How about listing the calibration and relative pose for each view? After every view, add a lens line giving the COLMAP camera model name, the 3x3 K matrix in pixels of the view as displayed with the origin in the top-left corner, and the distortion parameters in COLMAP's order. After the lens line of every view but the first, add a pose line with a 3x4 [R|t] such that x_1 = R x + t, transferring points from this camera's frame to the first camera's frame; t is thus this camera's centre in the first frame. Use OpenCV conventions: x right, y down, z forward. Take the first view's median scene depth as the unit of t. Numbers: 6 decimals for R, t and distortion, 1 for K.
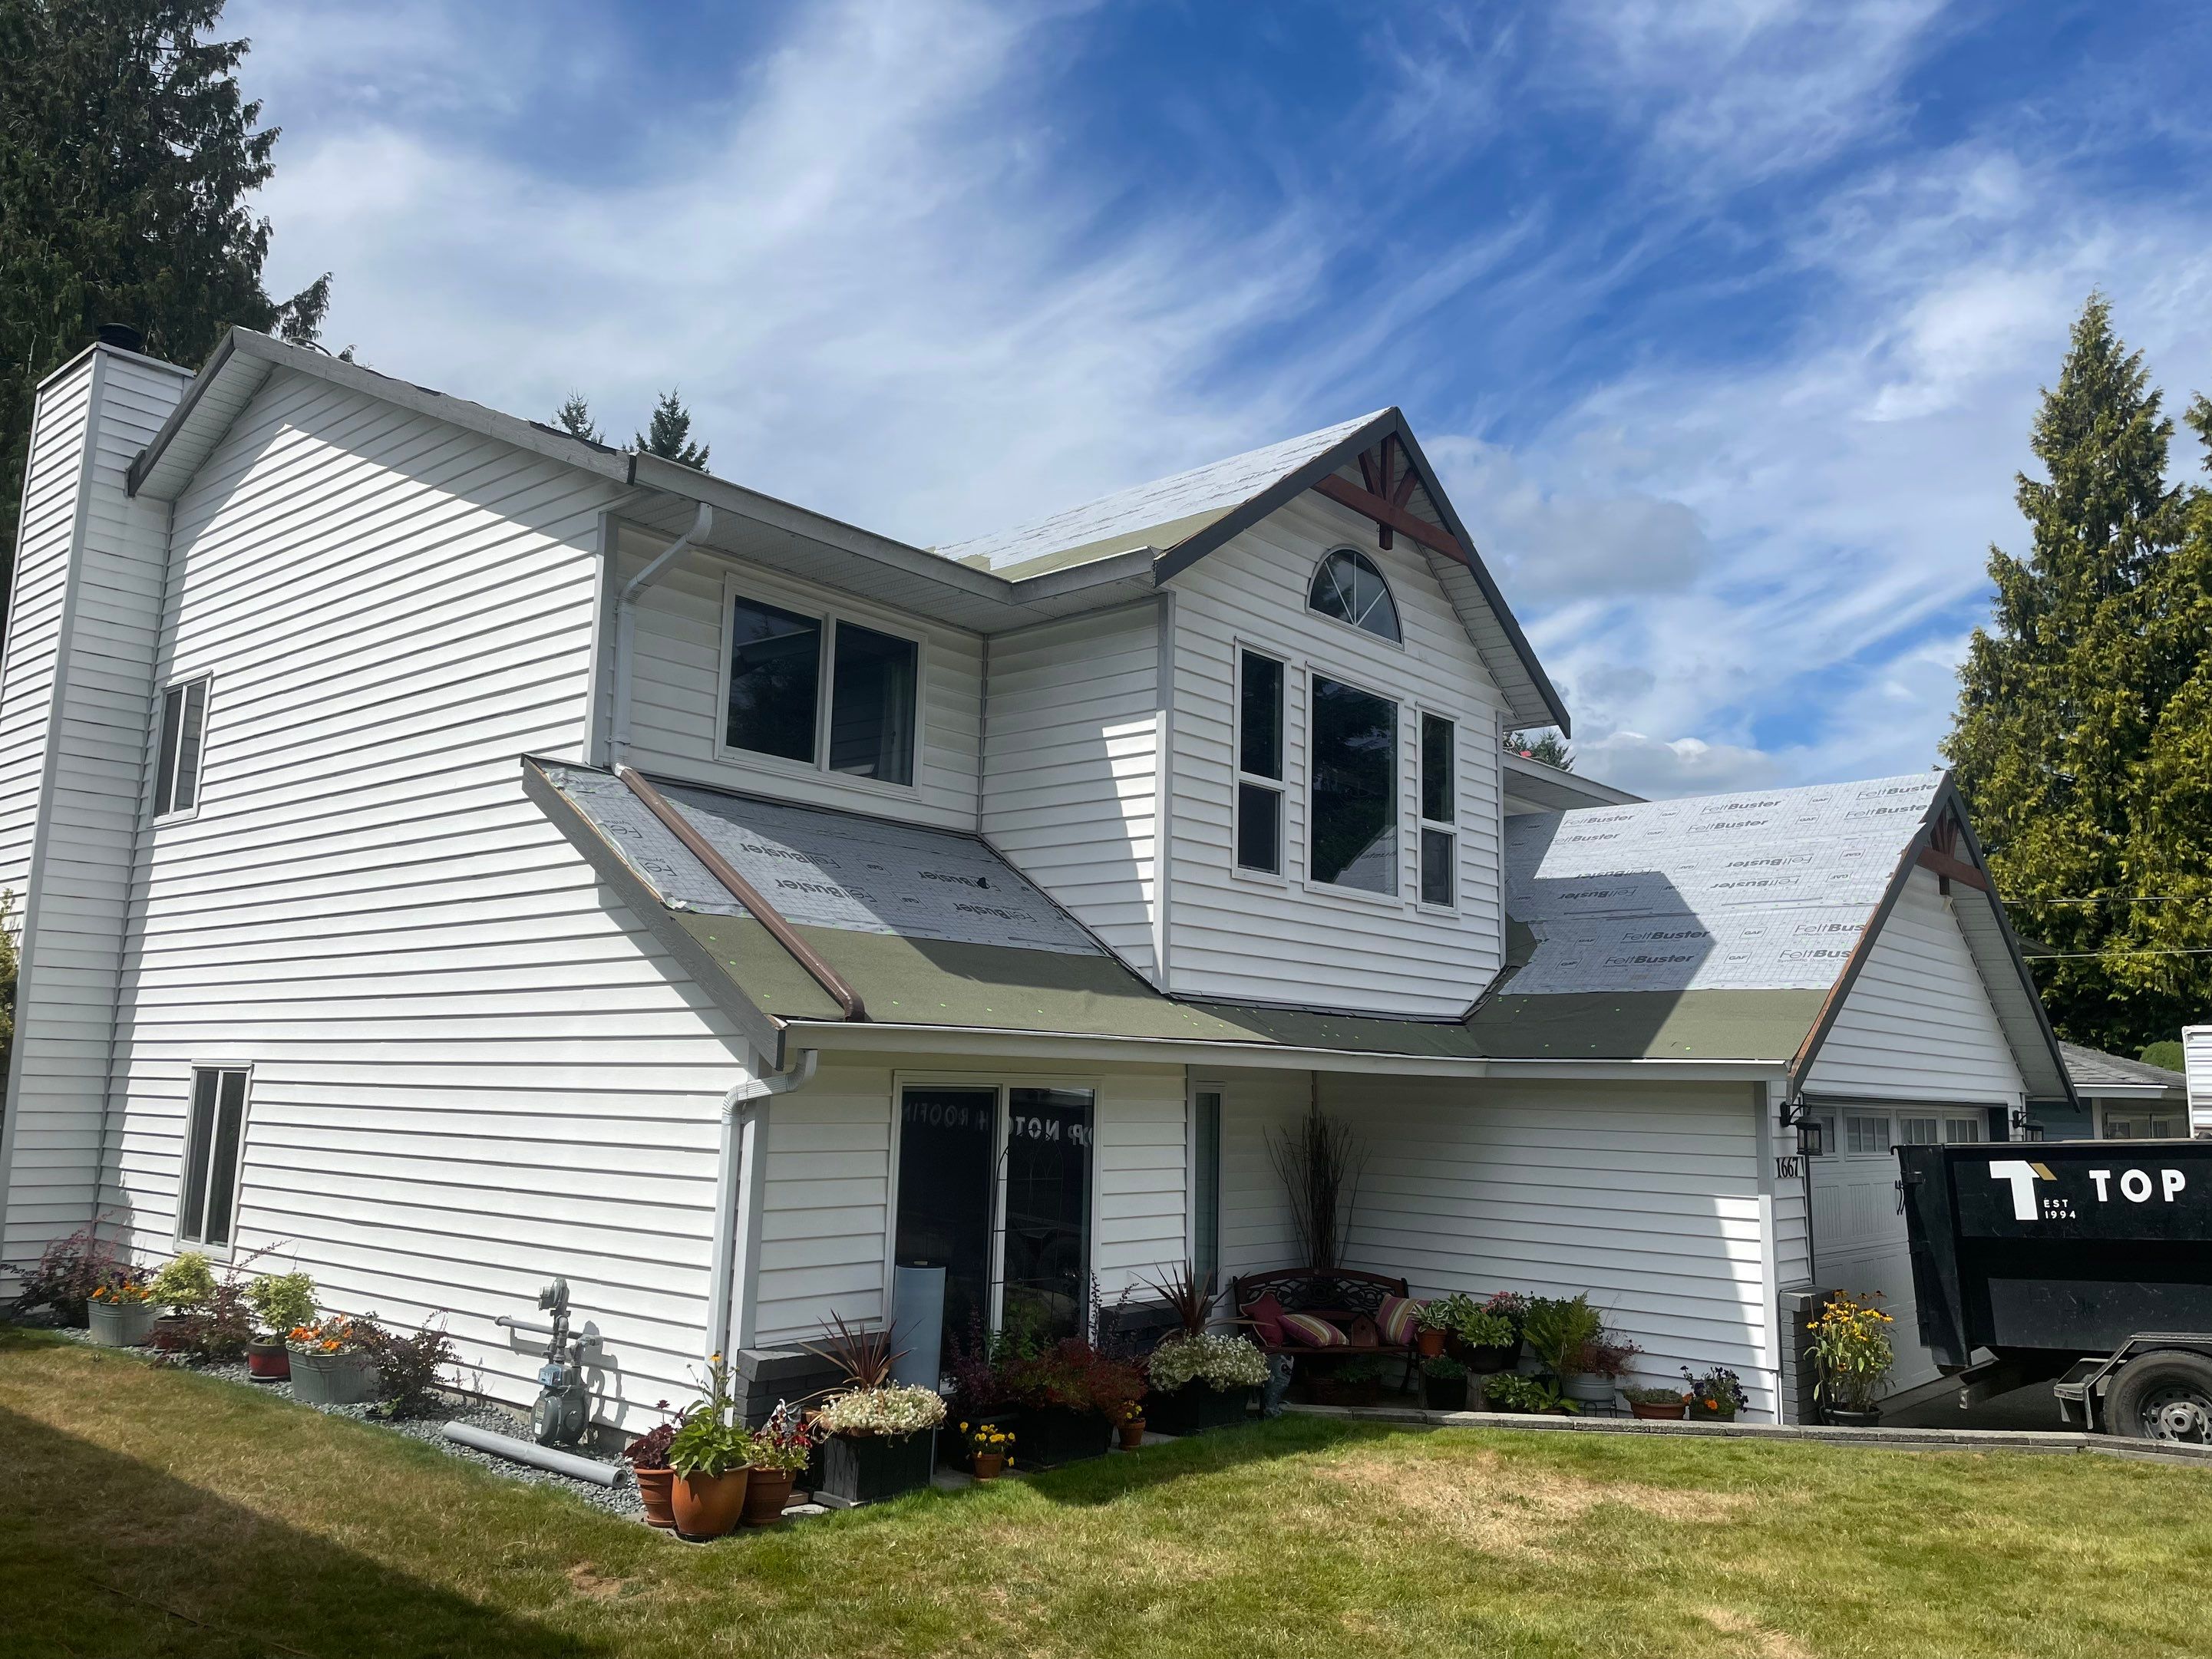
lens RADIAL K [[1680.2, 0, 1116.7], [0, 1680.2, 829.9], [0, 0, 1]] dist [0.011063, -0.013699]
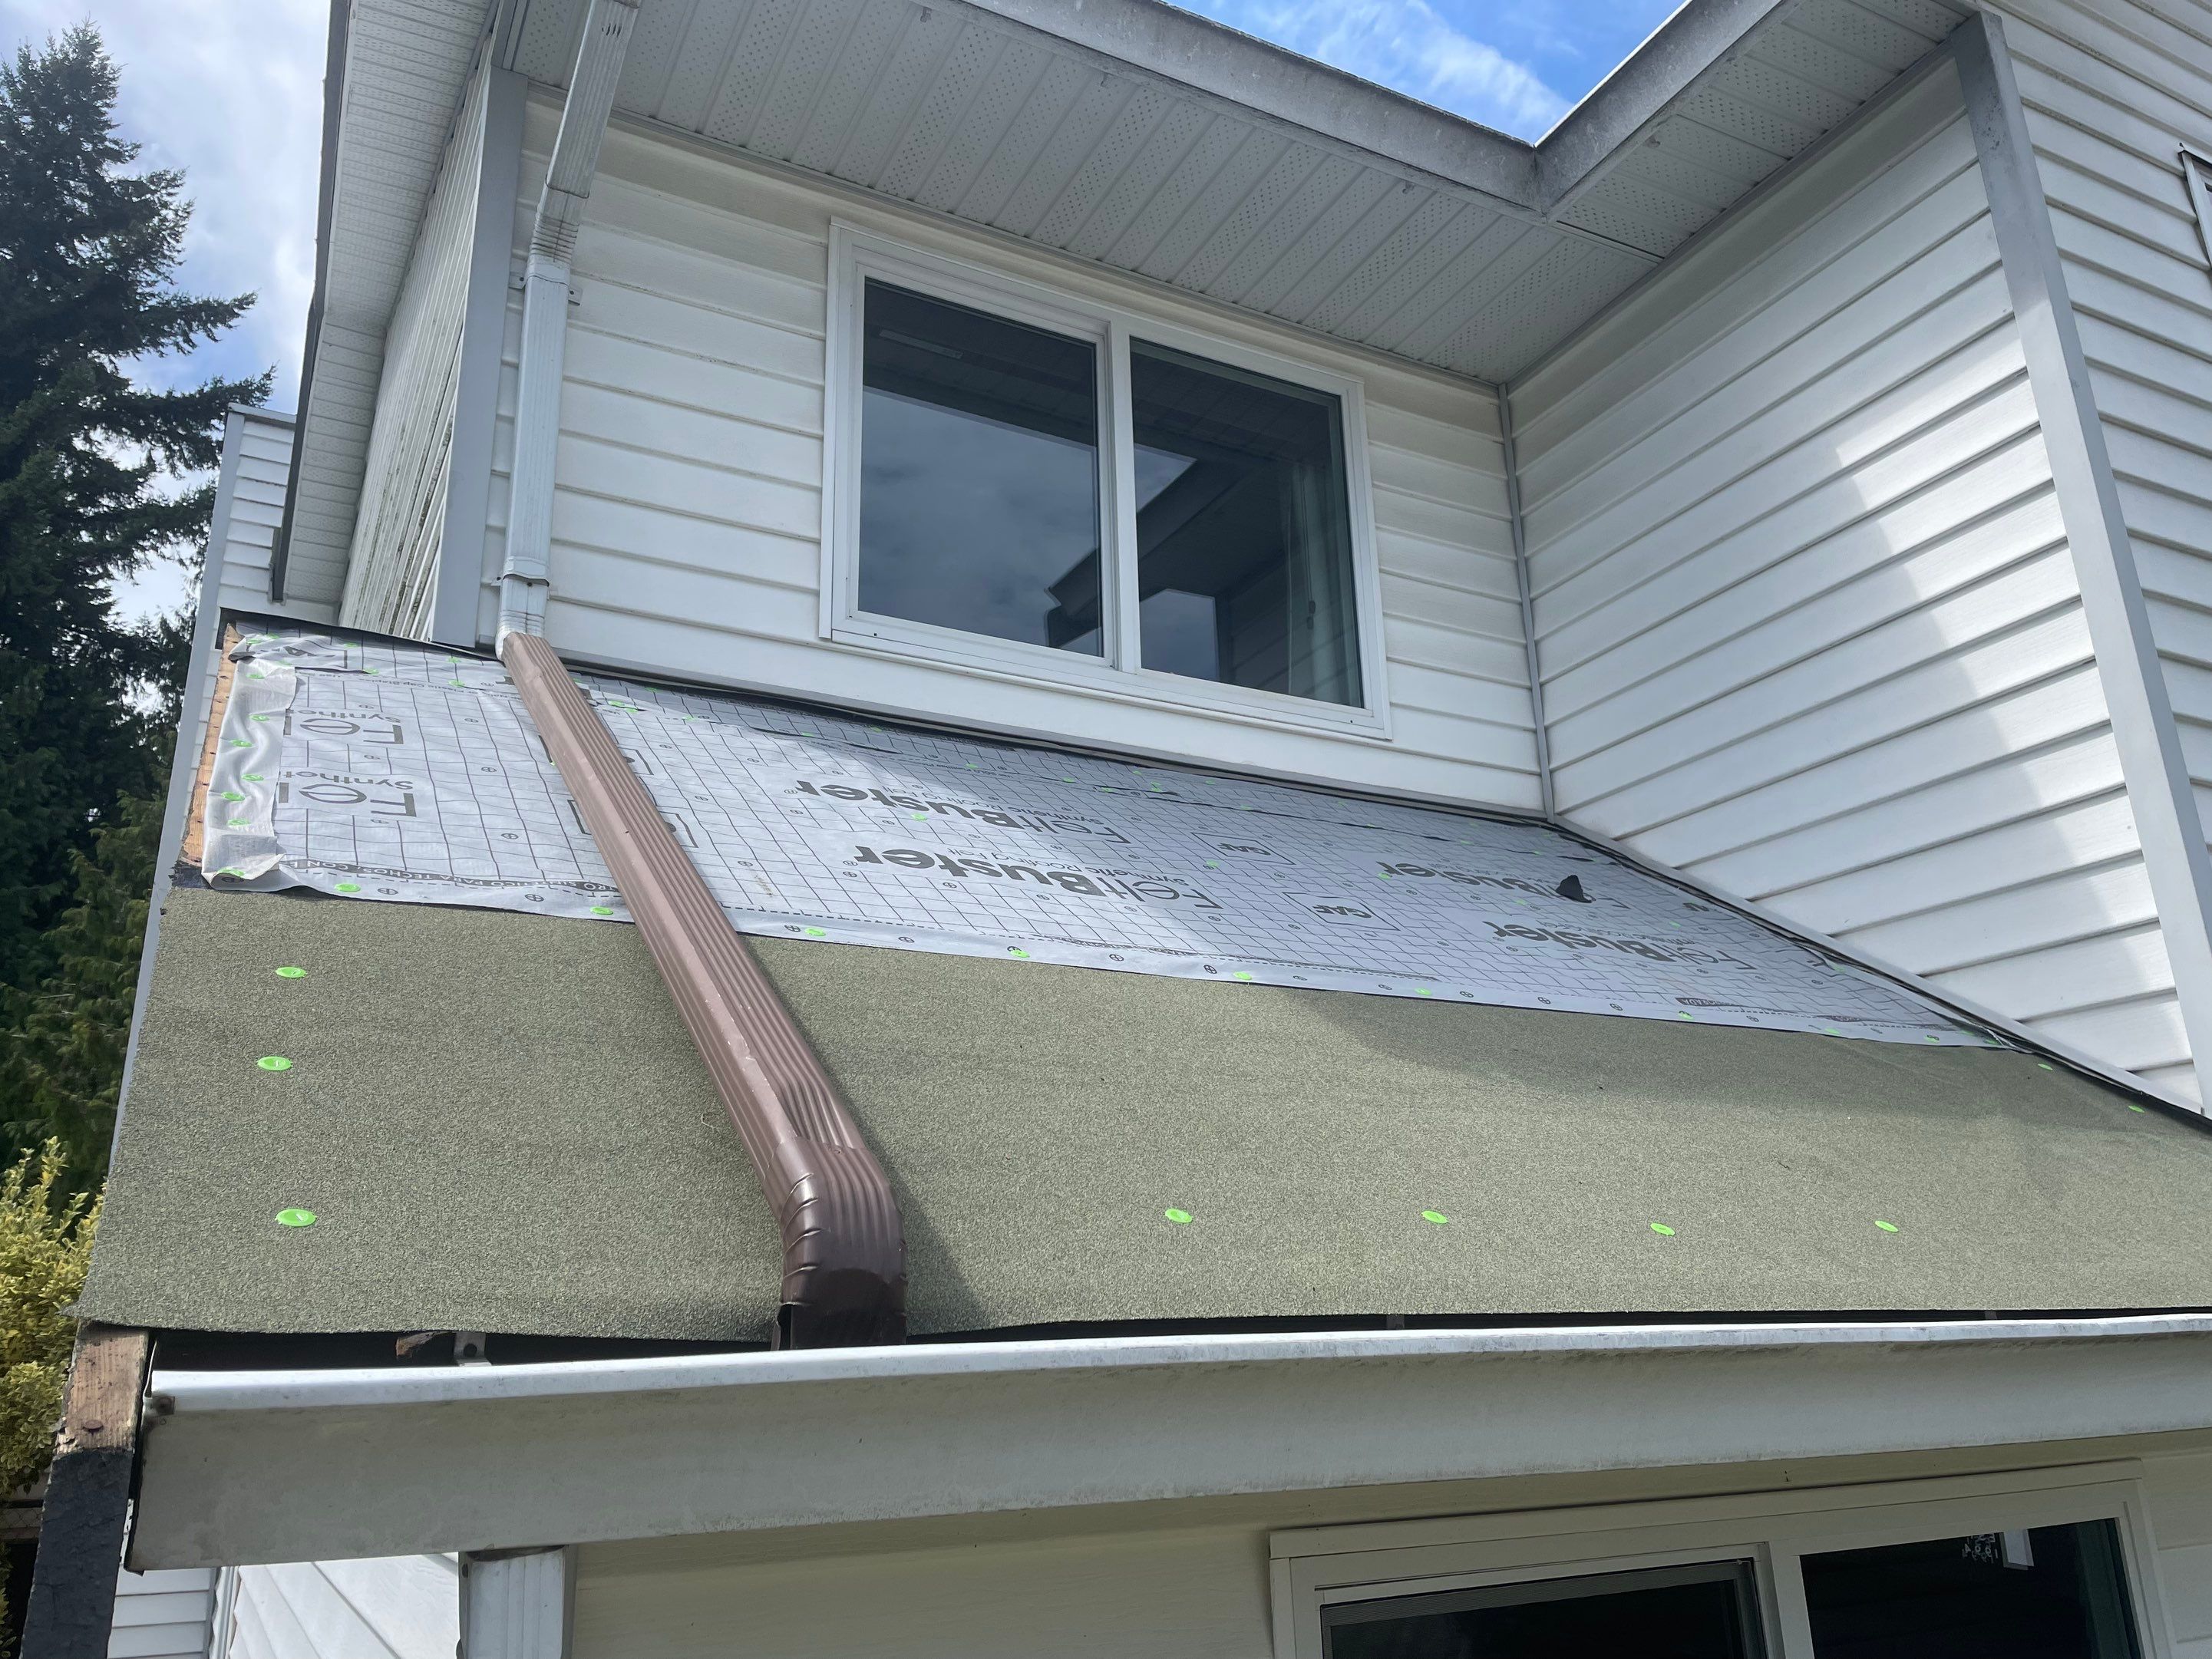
lens RADIAL K [[1680.2, 0, 1099.7], [0, 1680.2, 807.6], [0, 0, 1]] dist [0.011063, -0.013699]
pose [[0.930365, -0.157146, -0.331250, -0.048886], [0.098888, 0.977558, -0.186015, 0.067346], [0.353048, 0.140305, 0.925025, 0.592057]]
